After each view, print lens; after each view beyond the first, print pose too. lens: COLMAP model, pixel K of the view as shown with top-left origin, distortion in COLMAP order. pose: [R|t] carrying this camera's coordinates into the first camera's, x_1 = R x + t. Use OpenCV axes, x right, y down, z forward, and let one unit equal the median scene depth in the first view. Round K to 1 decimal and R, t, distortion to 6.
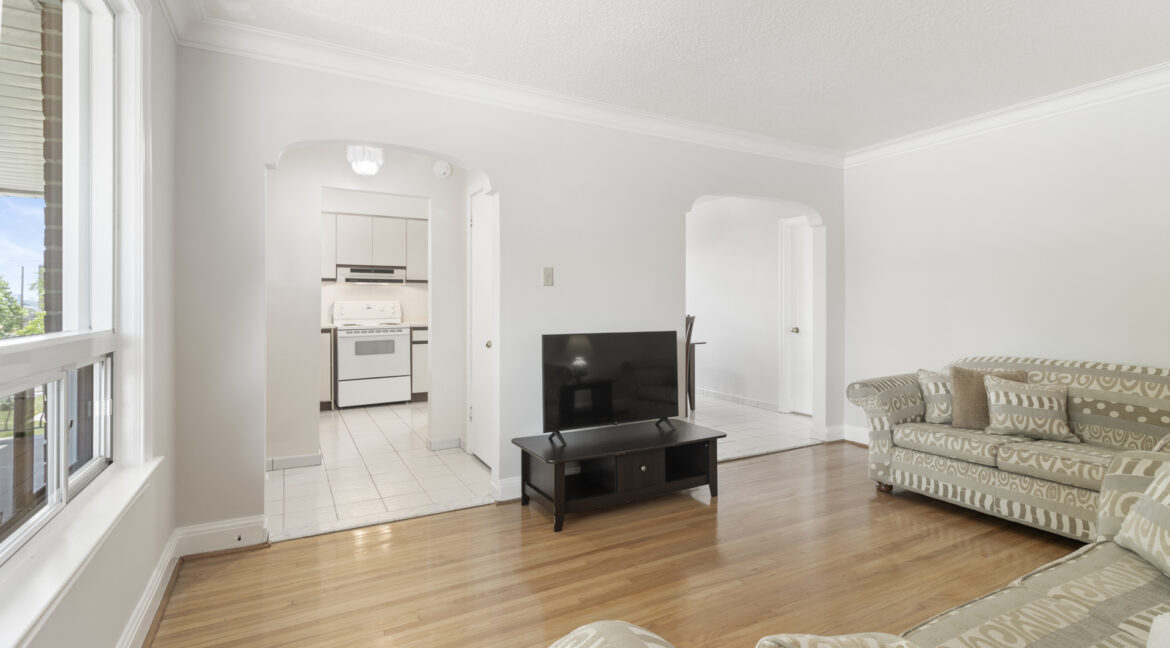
lens RADIAL K [[541.7, 0, 580.1], [0, 541.7, 316.2], [0, 0, 1]] dist [-0.005557, -0.001159]
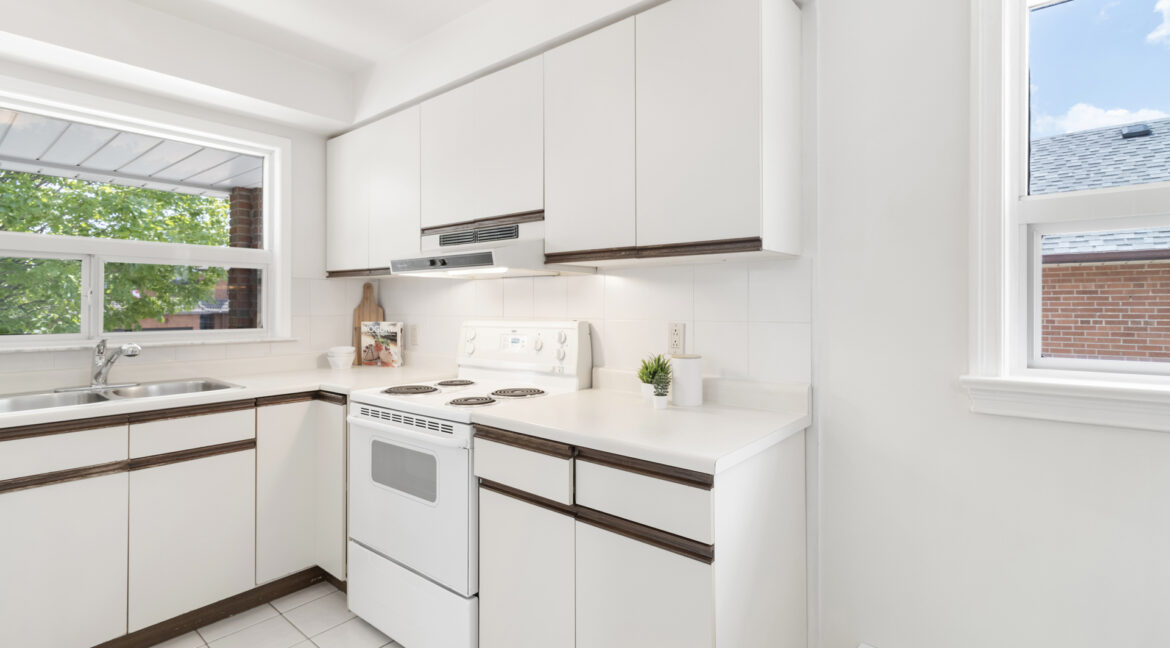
lens RADIAL K [[541.7, 0, 591.4], [0, 541.7, 301.9], [0, 0, 1]] dist [-0.005557, -0.001159]
pose [[0.392535, 0.000611, -0.919737, -0.036739], [-0.003910, 0.999992, -0.001004, -0.043427], [0.919729, 0.003990, 0.392535, 0.986783]]
